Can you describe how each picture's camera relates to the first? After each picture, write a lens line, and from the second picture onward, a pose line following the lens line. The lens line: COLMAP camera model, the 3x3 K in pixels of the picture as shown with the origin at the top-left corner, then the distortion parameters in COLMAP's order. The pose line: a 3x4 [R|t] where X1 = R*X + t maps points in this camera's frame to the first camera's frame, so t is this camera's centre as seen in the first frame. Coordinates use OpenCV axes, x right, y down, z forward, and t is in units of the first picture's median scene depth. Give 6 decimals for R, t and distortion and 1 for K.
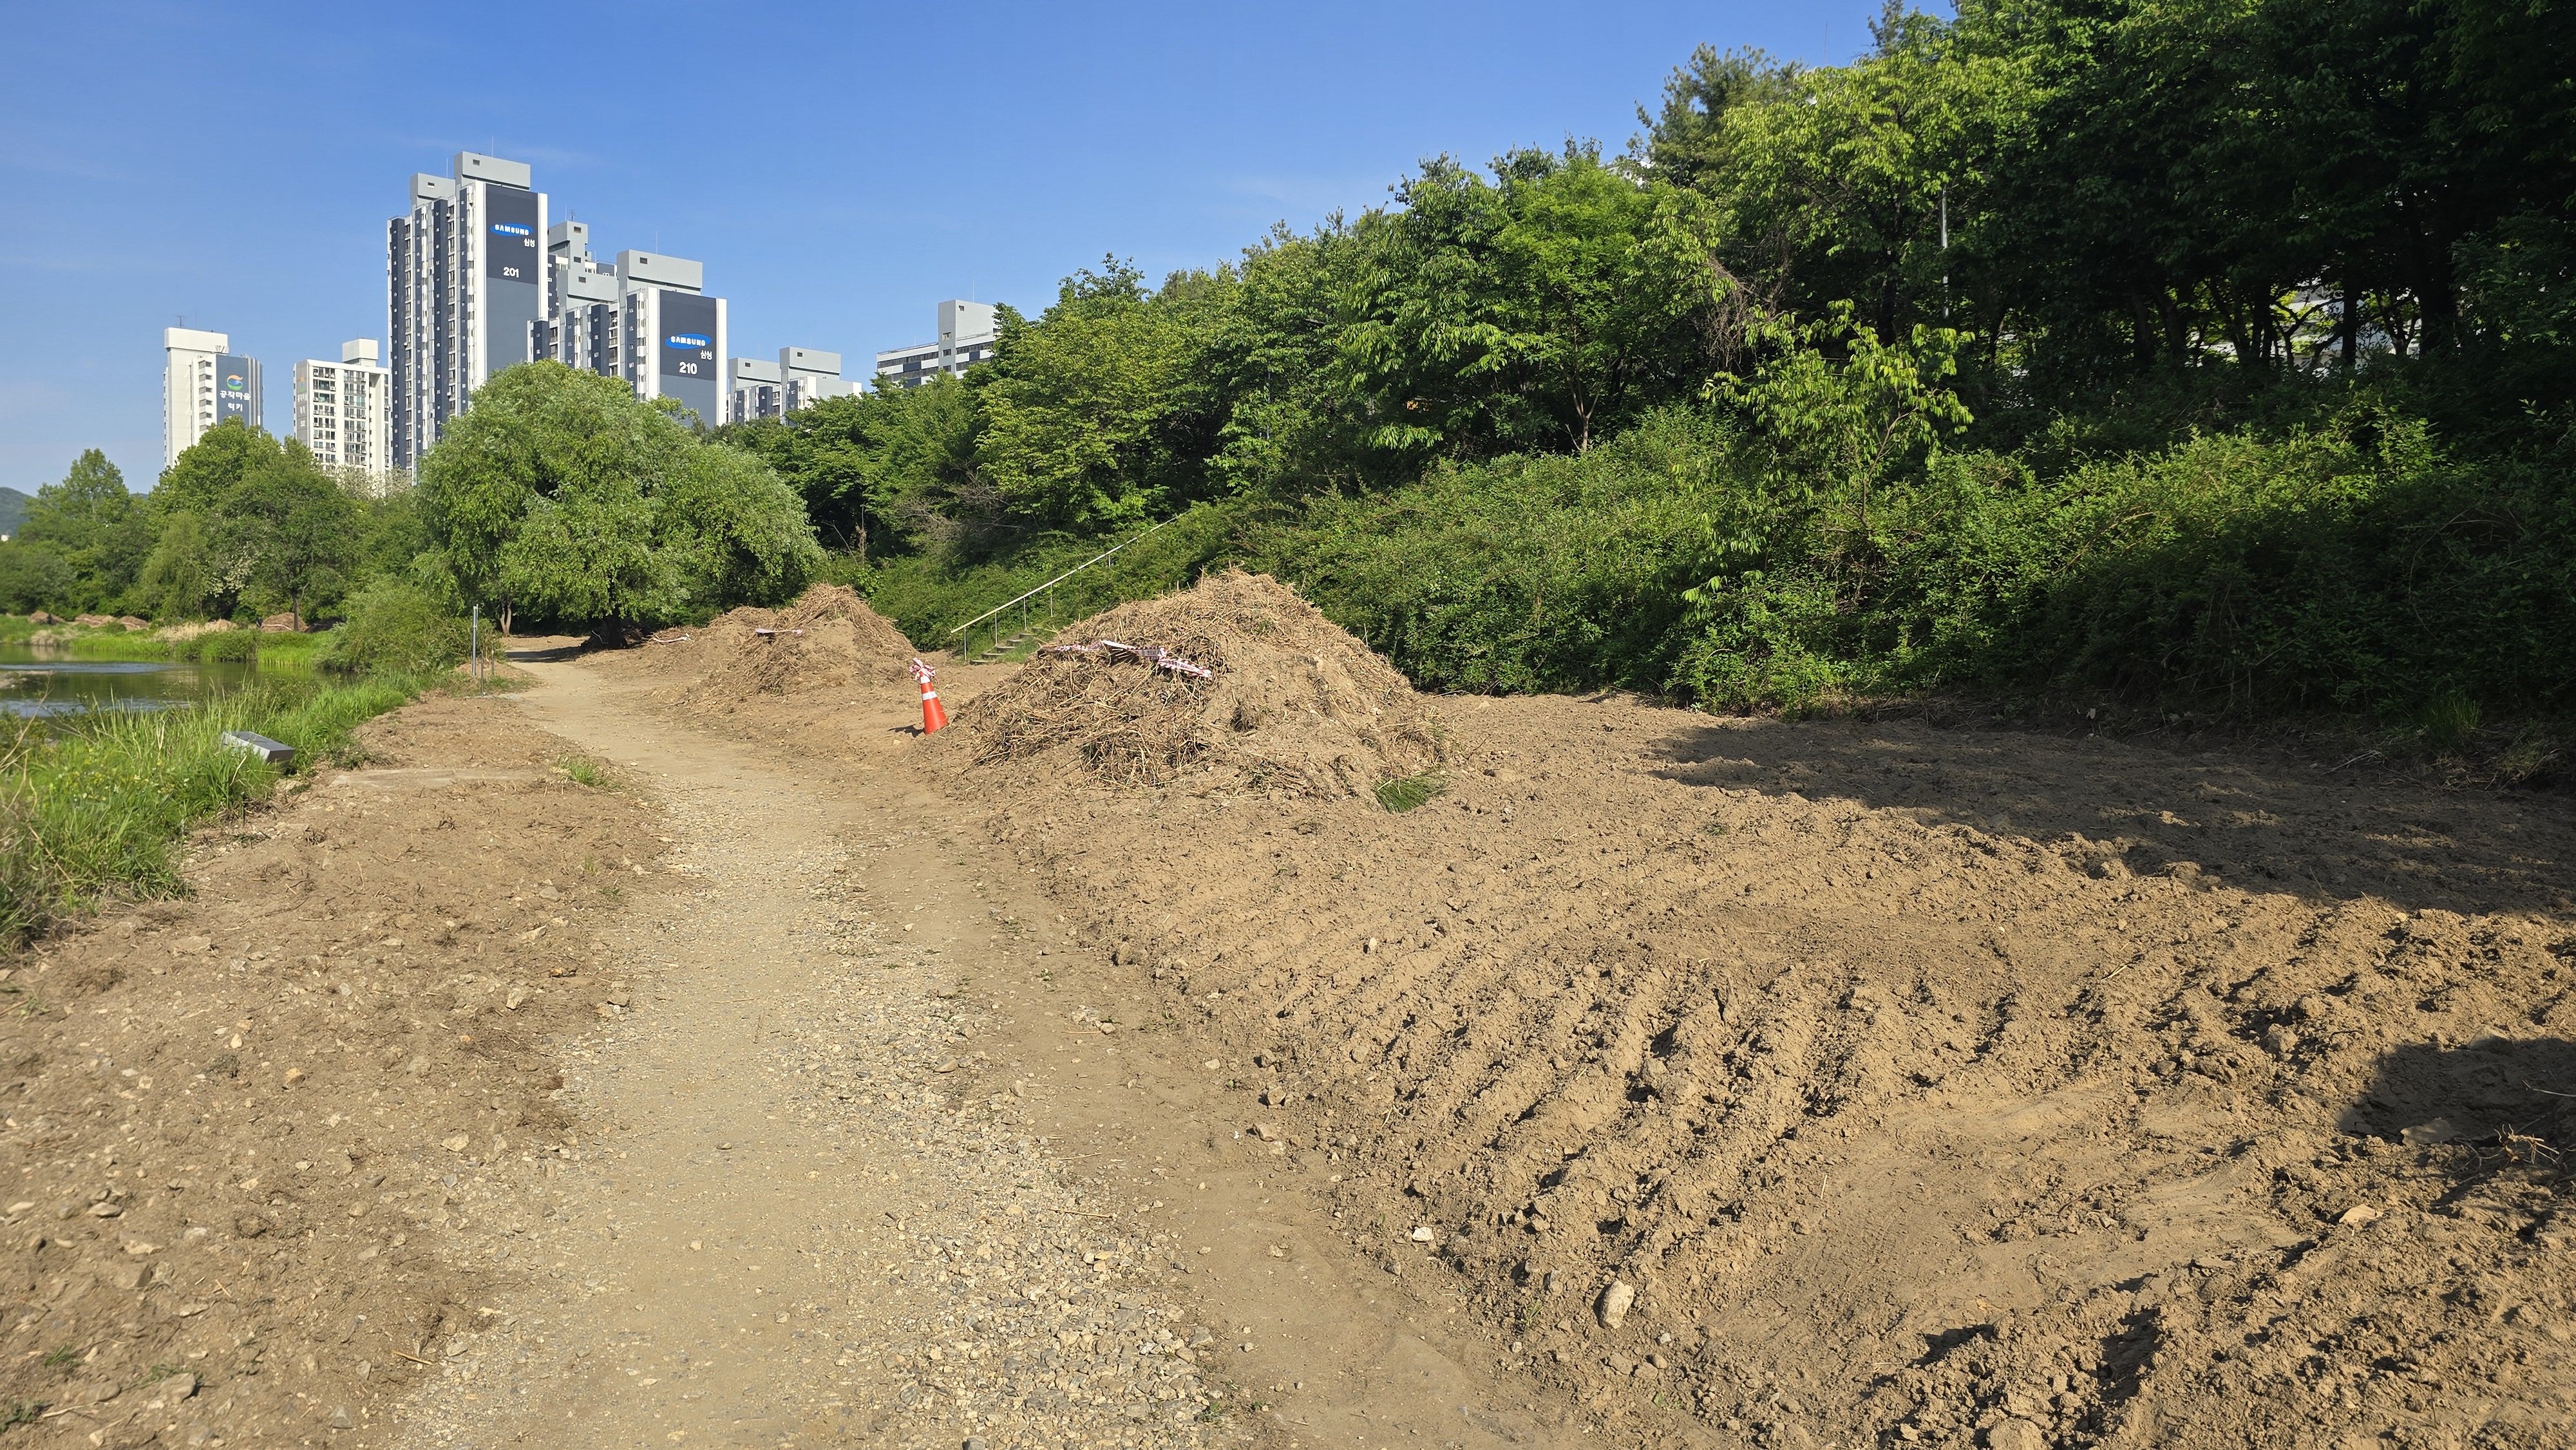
lens RADIAL K [[1642.1, 0, 1264.8], [0, 1642.1, 710.8], [0, 0, 1]] dist [0.043950, -0.024633]
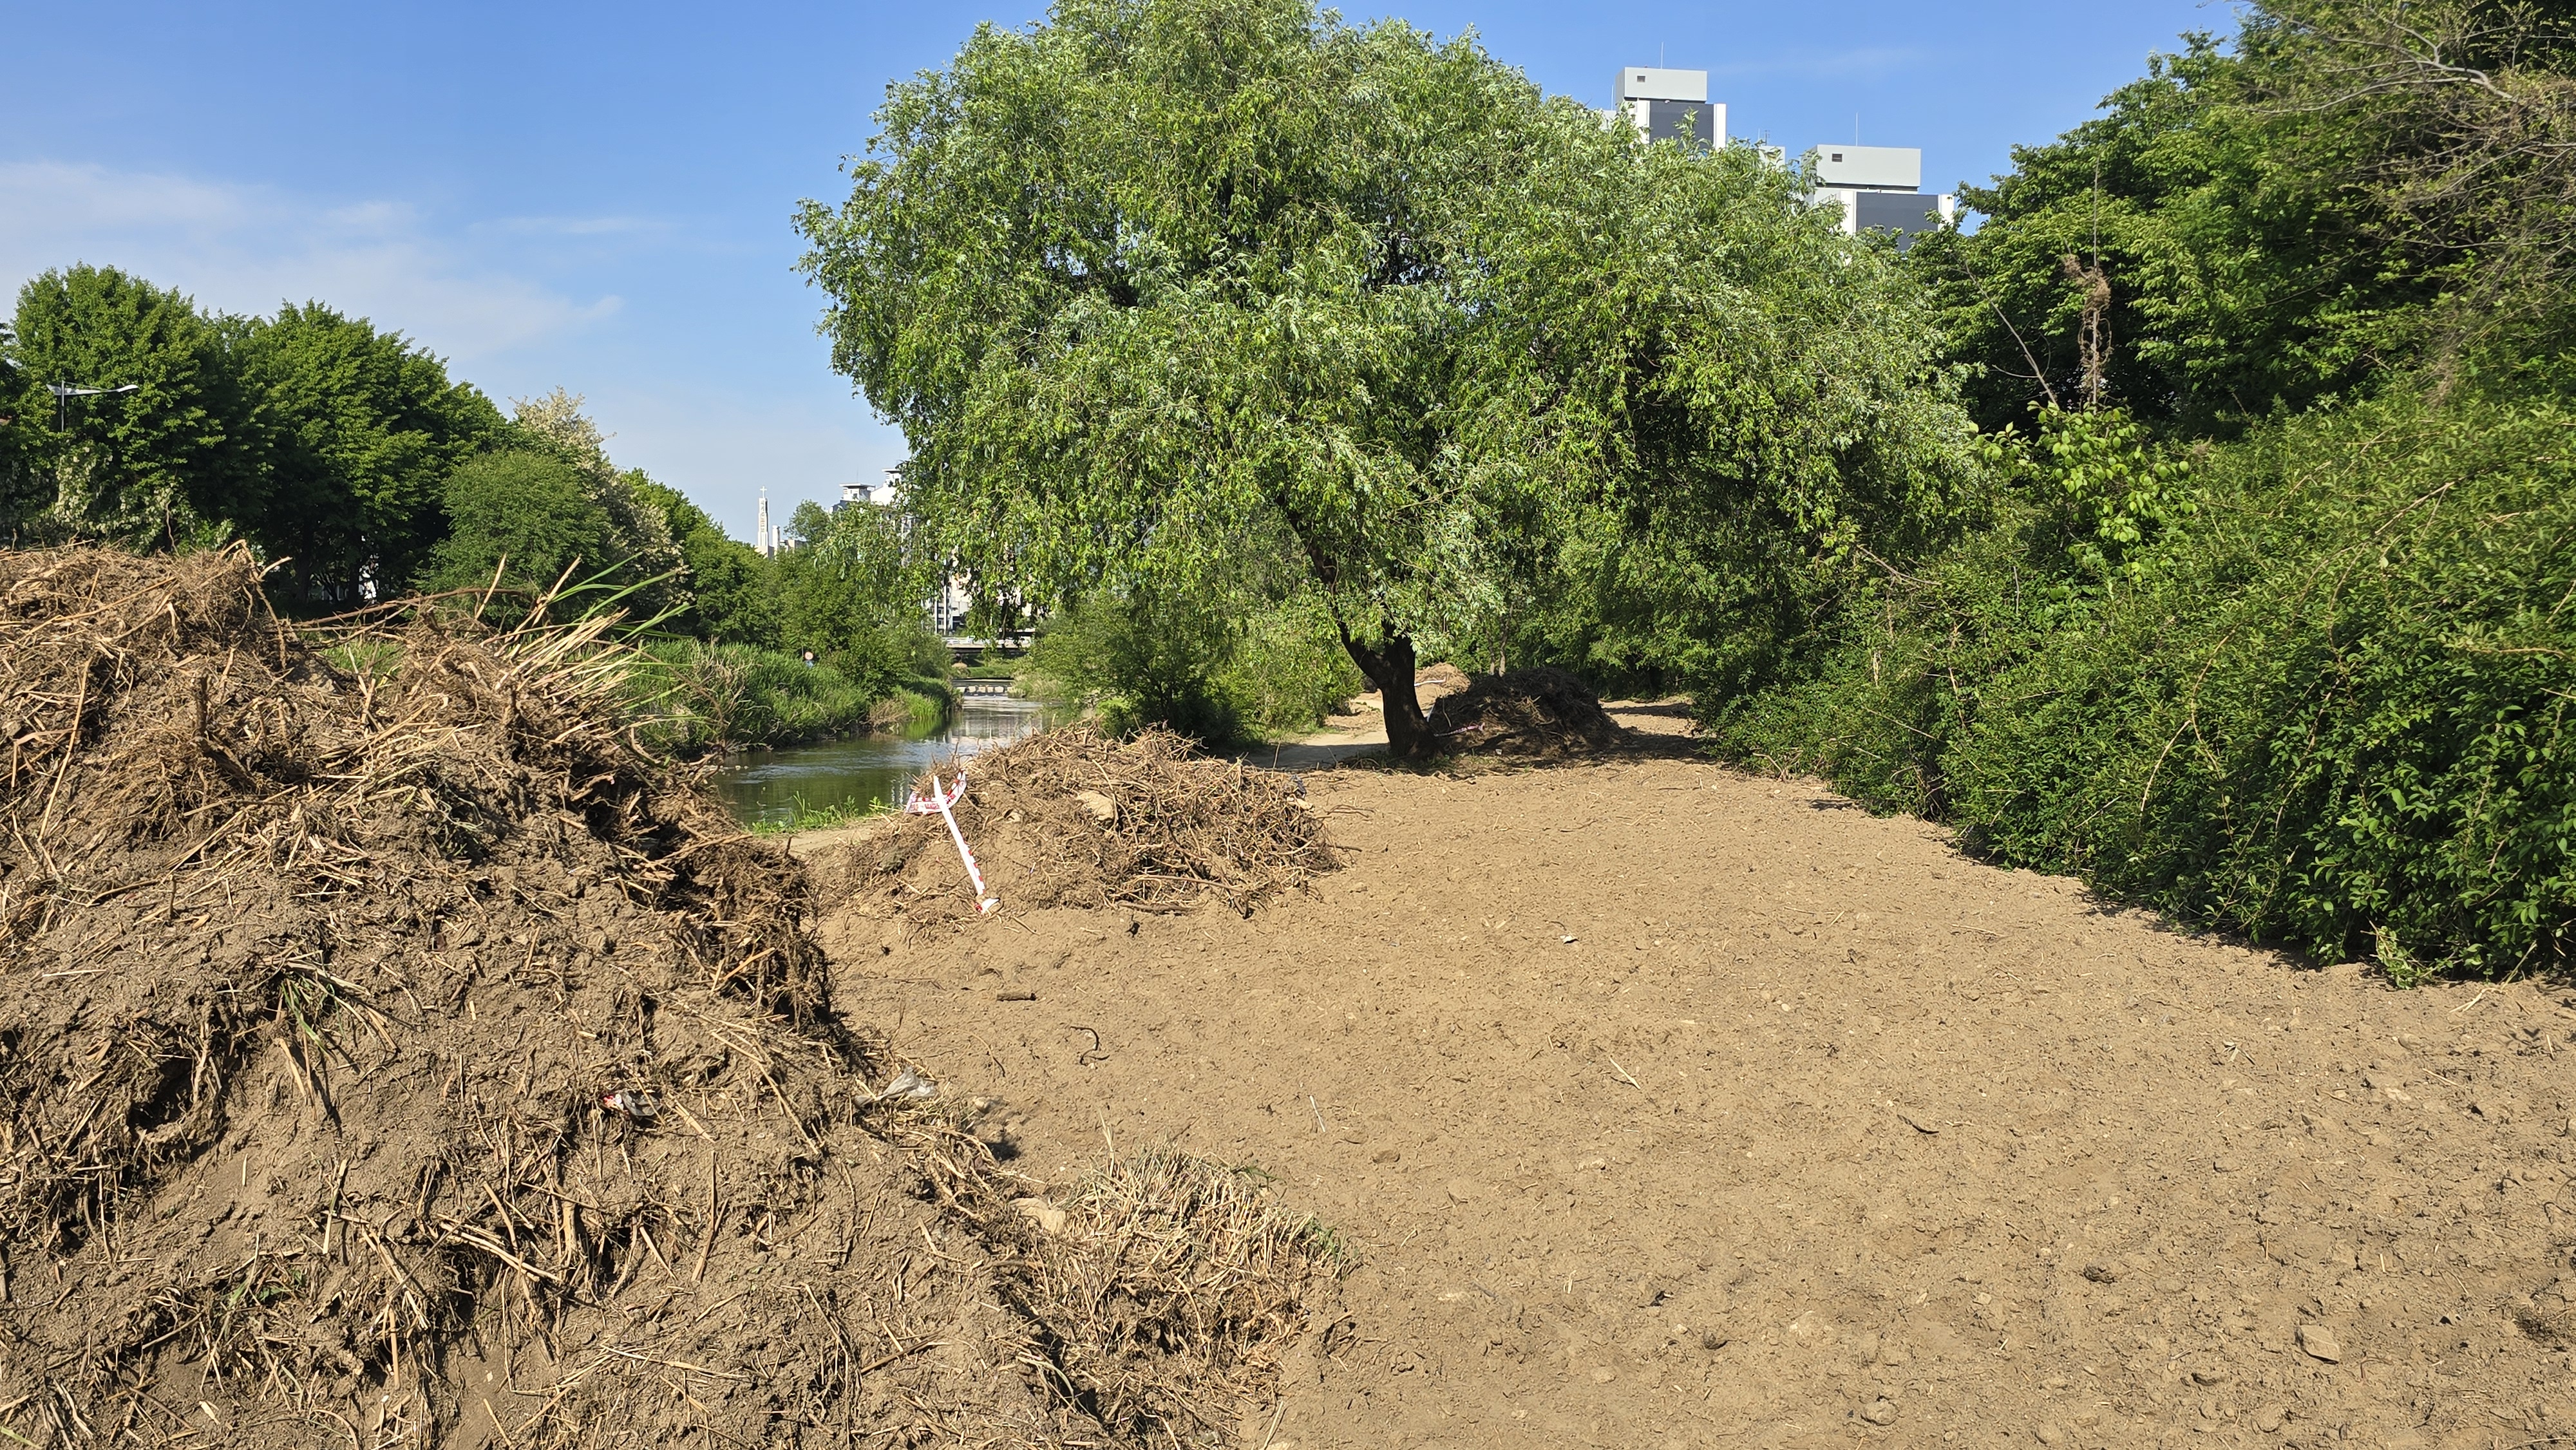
lens RADIAL K [[1996.8, 0, 1347.6], [0, 1996.8, 749.3], [0, 0, 1]] dist [0.069812, -0.001184]
pose [[0.814695, 0.014004, -0.579721, -0.154451], [-0.021065, 0.999763, -0.005453, -0.037914], [0.579507, 0.016654, 0.814797, 0.655237]]
